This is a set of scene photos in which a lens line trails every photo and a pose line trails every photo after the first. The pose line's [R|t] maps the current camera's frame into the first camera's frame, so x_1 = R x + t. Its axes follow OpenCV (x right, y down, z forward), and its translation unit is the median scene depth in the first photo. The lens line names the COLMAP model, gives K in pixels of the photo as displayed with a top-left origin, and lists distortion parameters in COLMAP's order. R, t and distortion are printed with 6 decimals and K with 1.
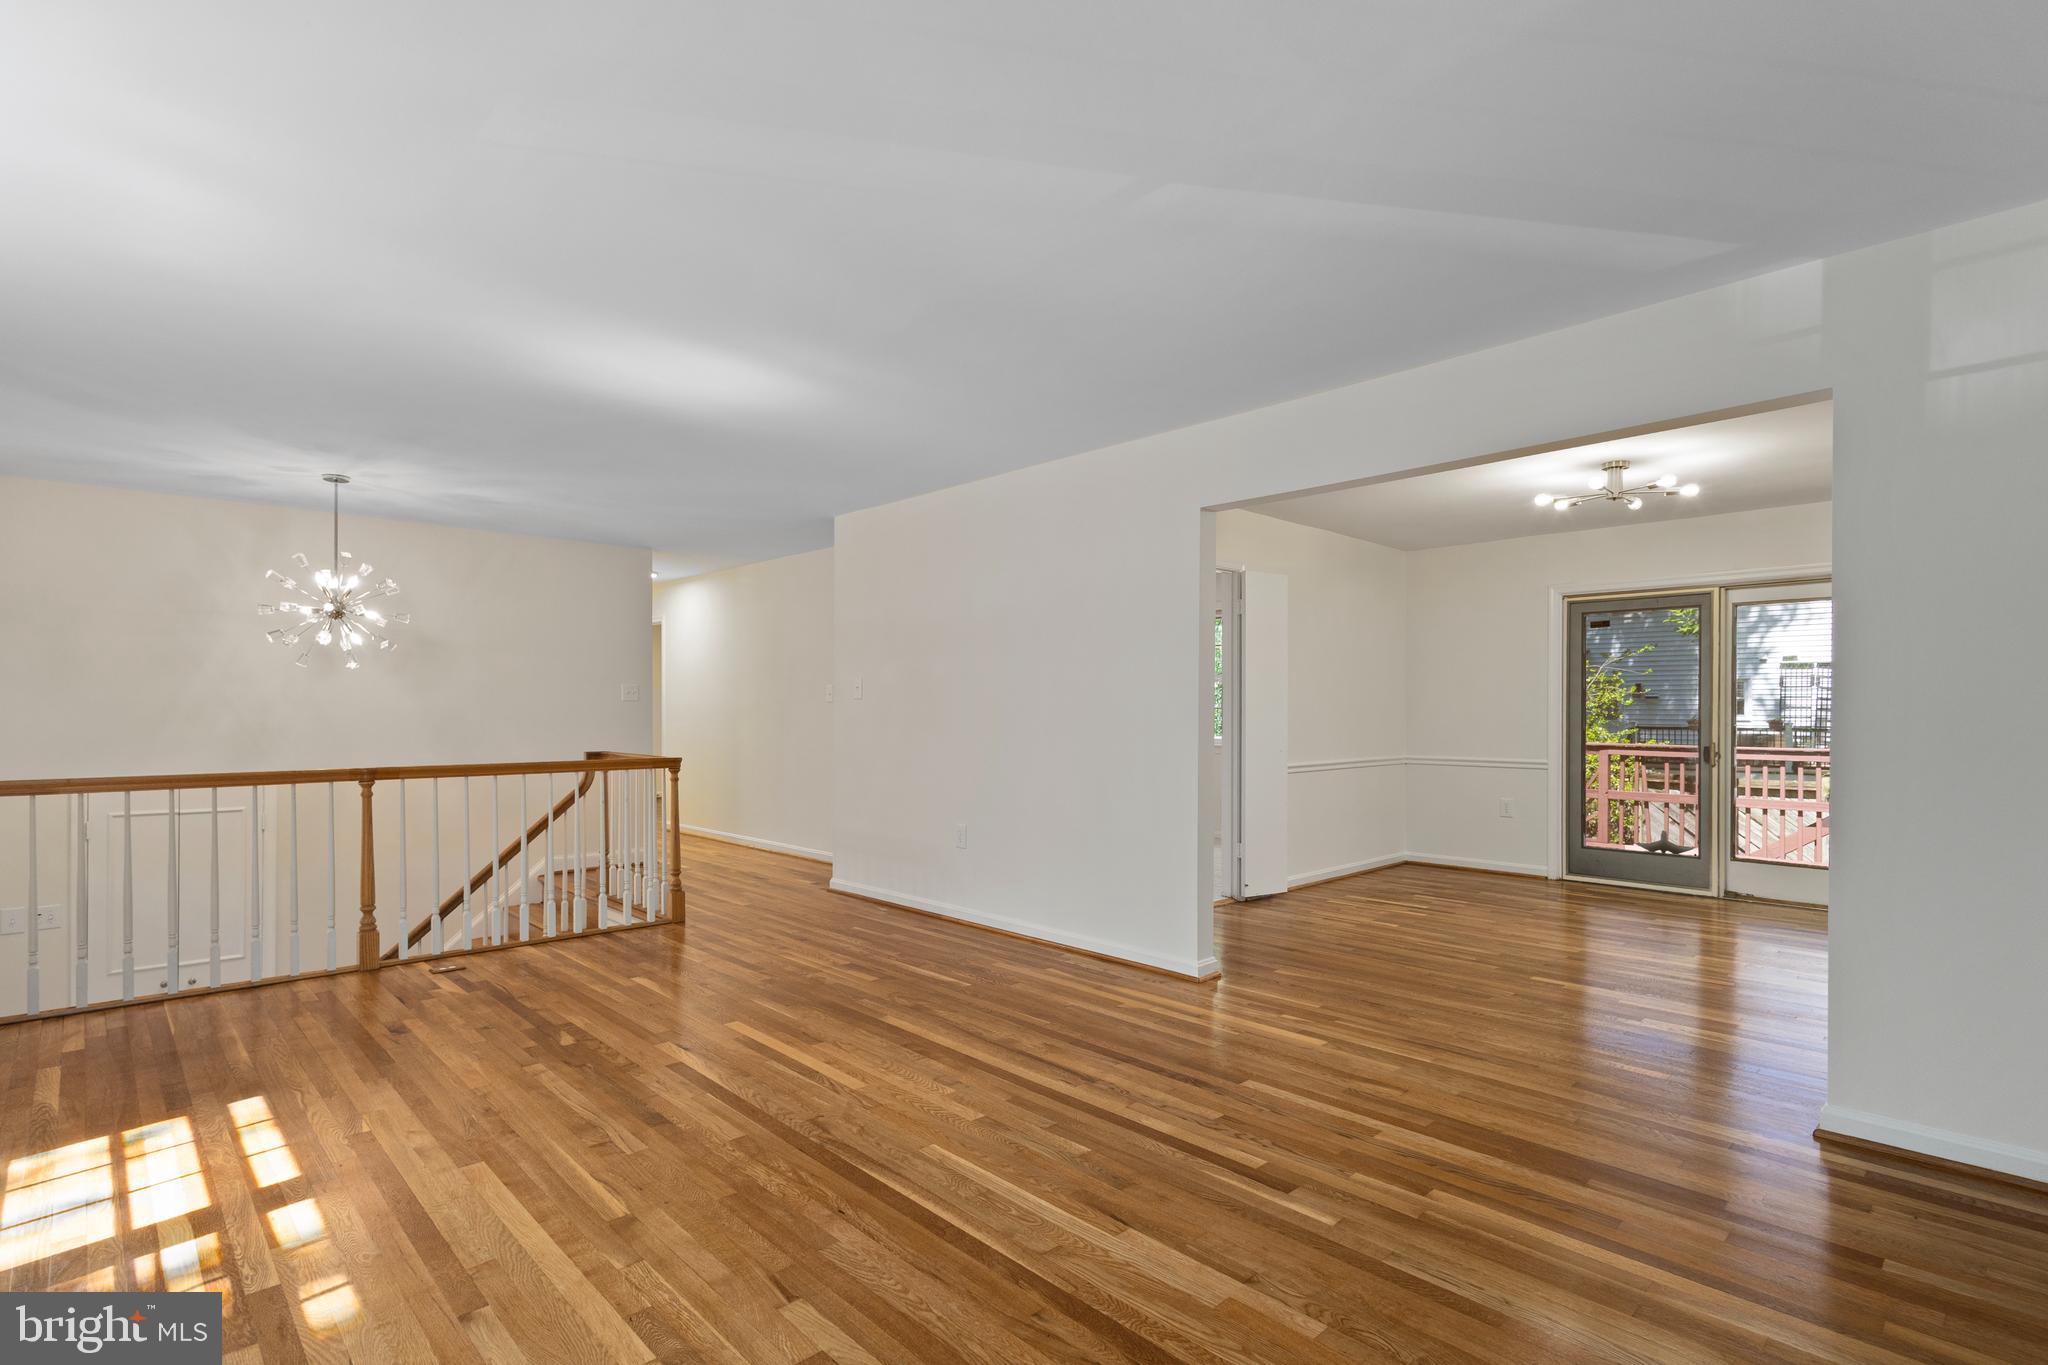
lens RADIAL K [[971.8, 0, 1032.8], [0, 971.8, 709.4], [0, 0, 1]] dist [0.011945, -0.002786]
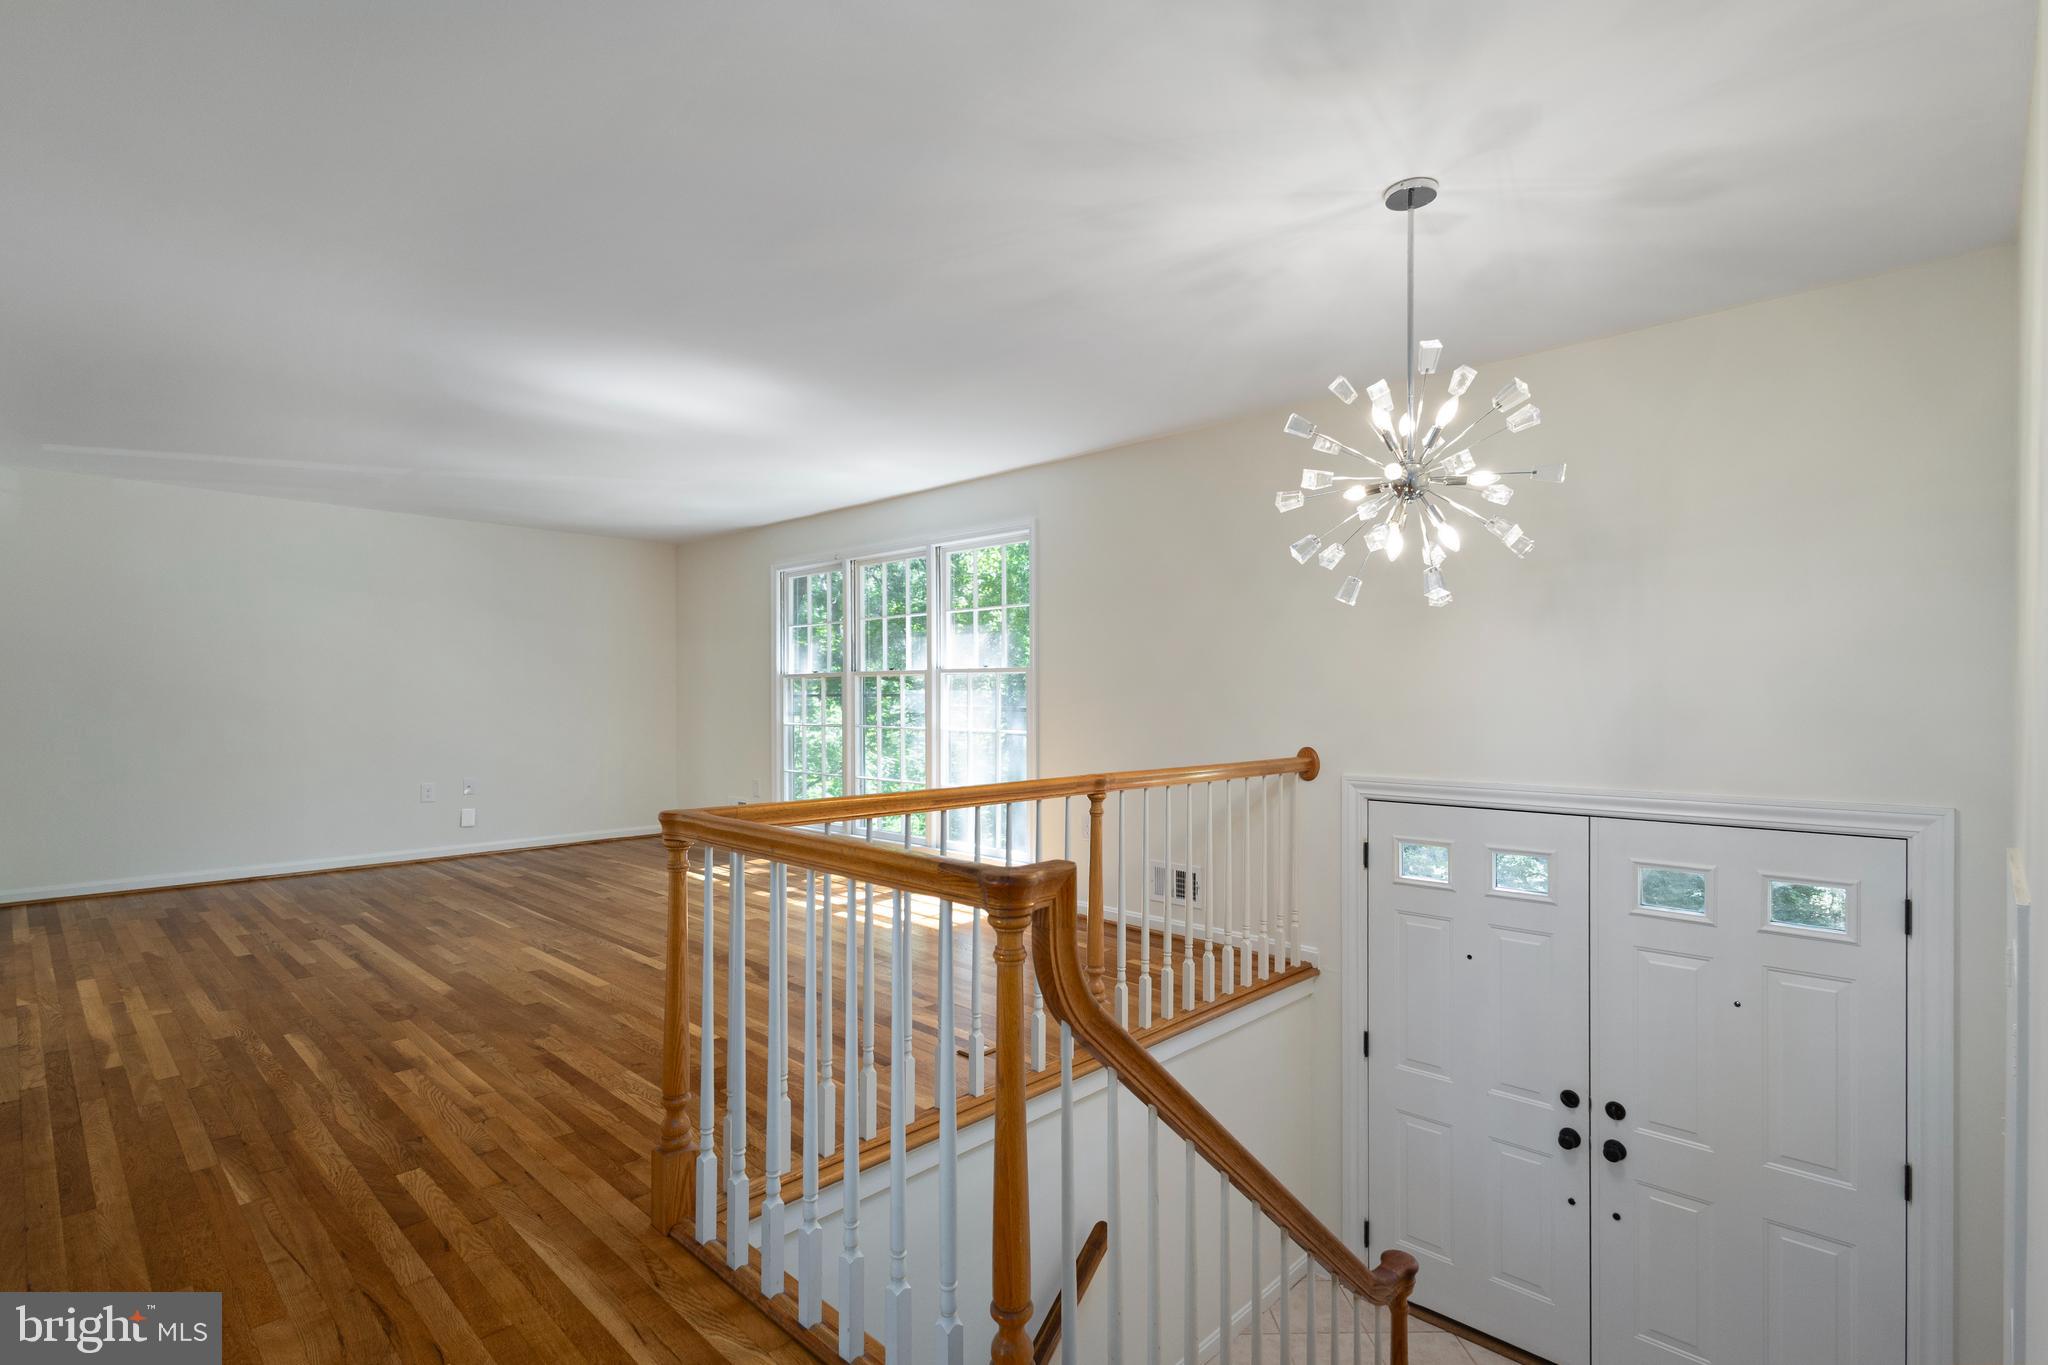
lens RADIAL K [[971.8, 0, 1017.6], [0, 971.8, 685.4], [0, 0, 1]] dist [0.011945, -0.002786]
pose [[-0.999557, -0.005362, -0.029284, -0.765115], [-0.005388, 0.999985, 0.000816, -0.012079], [0.029279, 0.000973, -0.999571, 2.163408]]
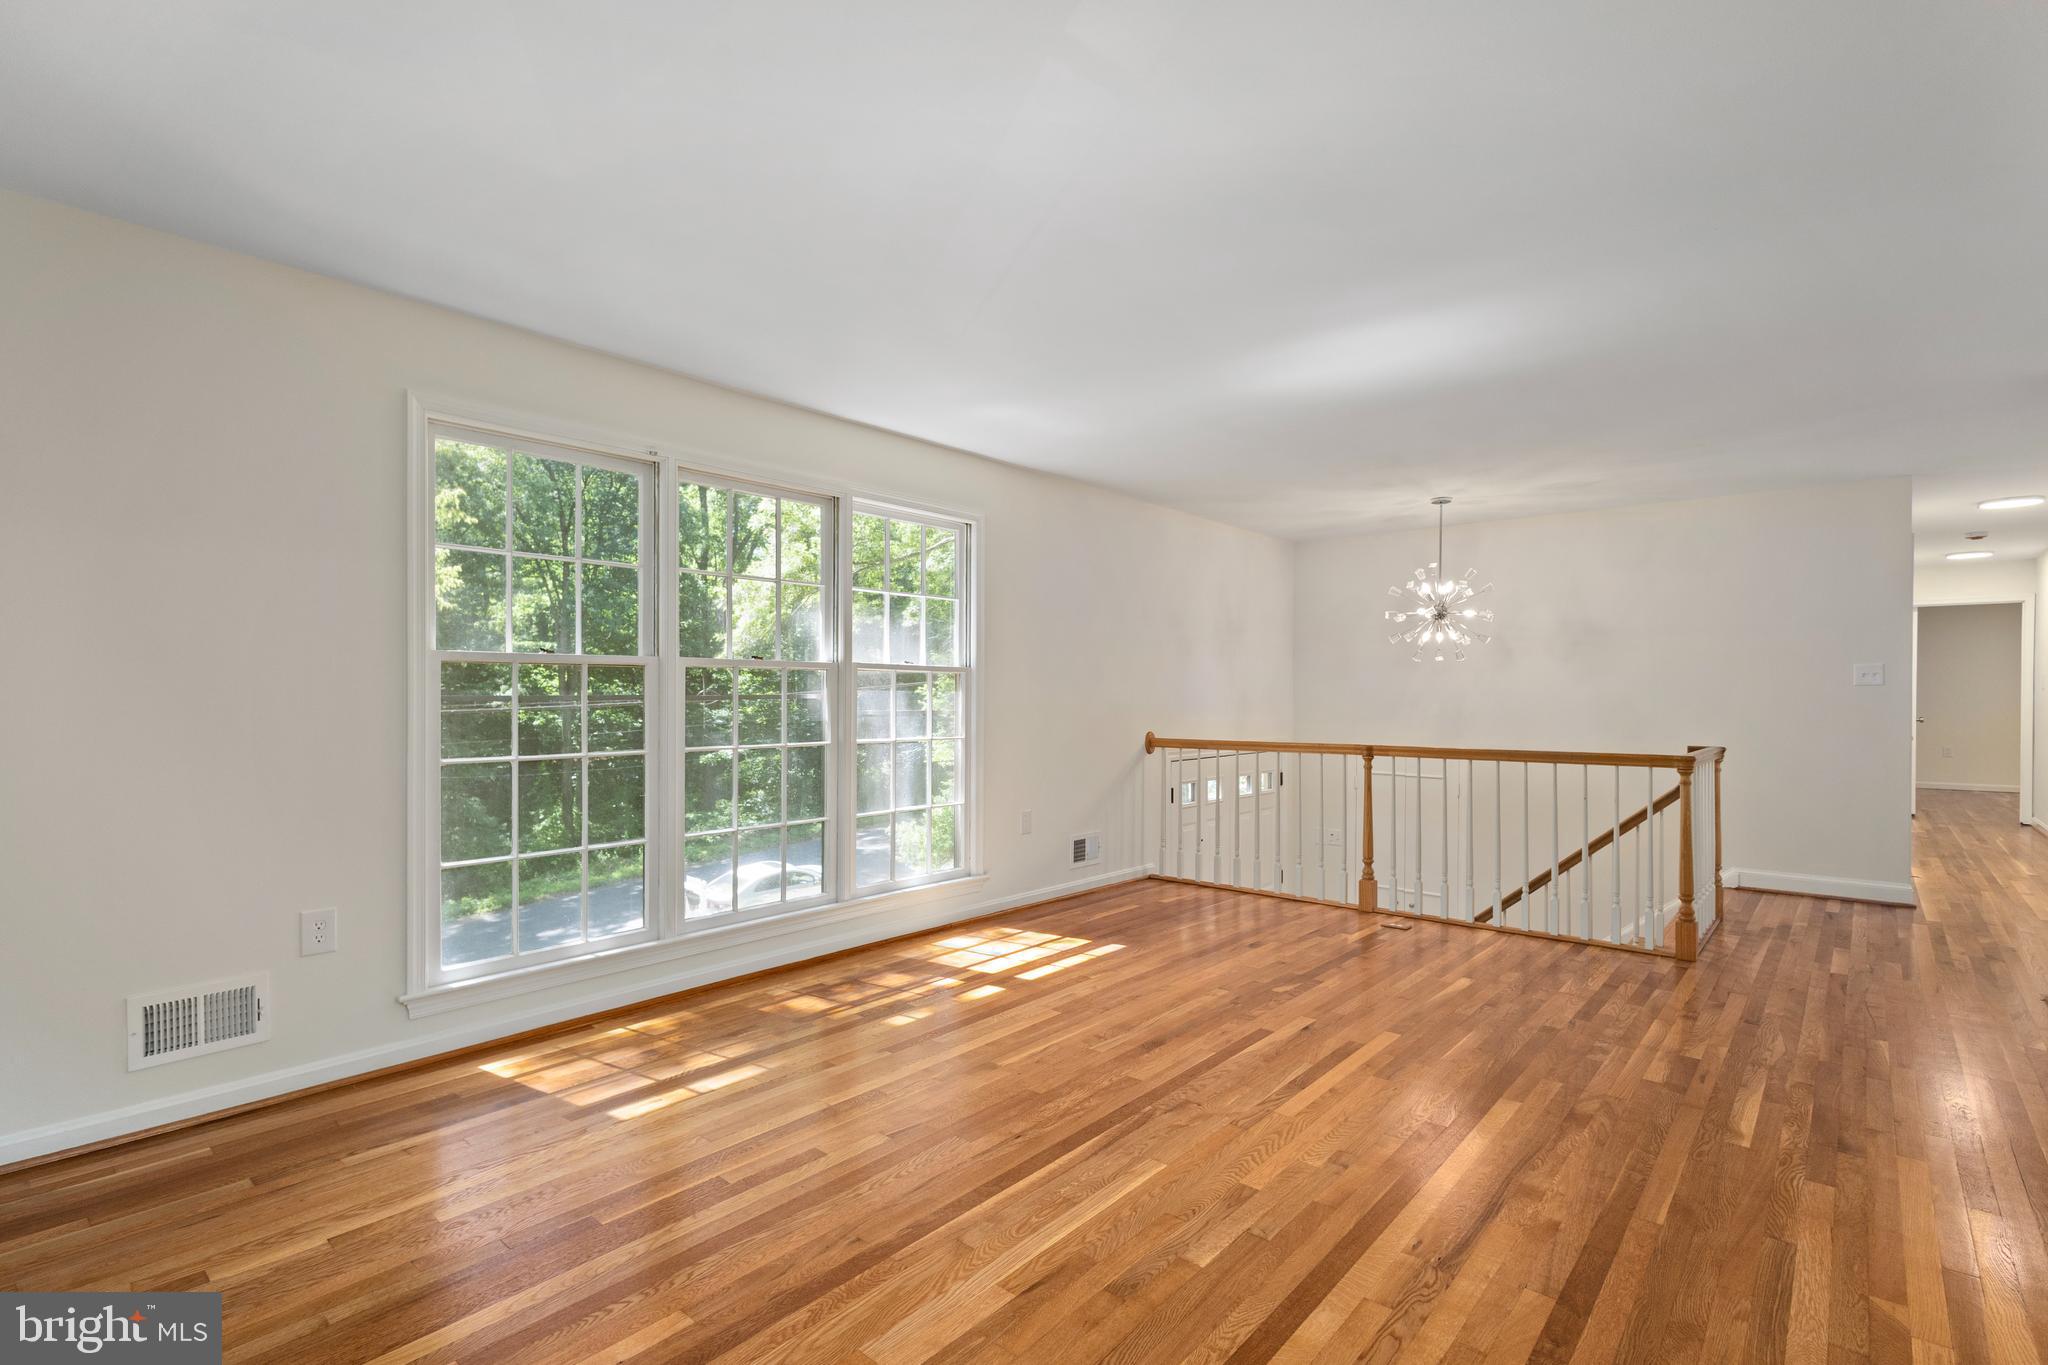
lens RADIAL K [[971.8, 0, 1021.7], [0, 971.8, 693.2], [0, 0, 1]] dist [0.011945, -0.002786]
pose [[0.086545, -0.003165, -0.996243, 0.603515], [-0.001260, 0.999994, -0.003286, 0.000757], [0.996247, 0.001540, 0.086541, 0.582018]]
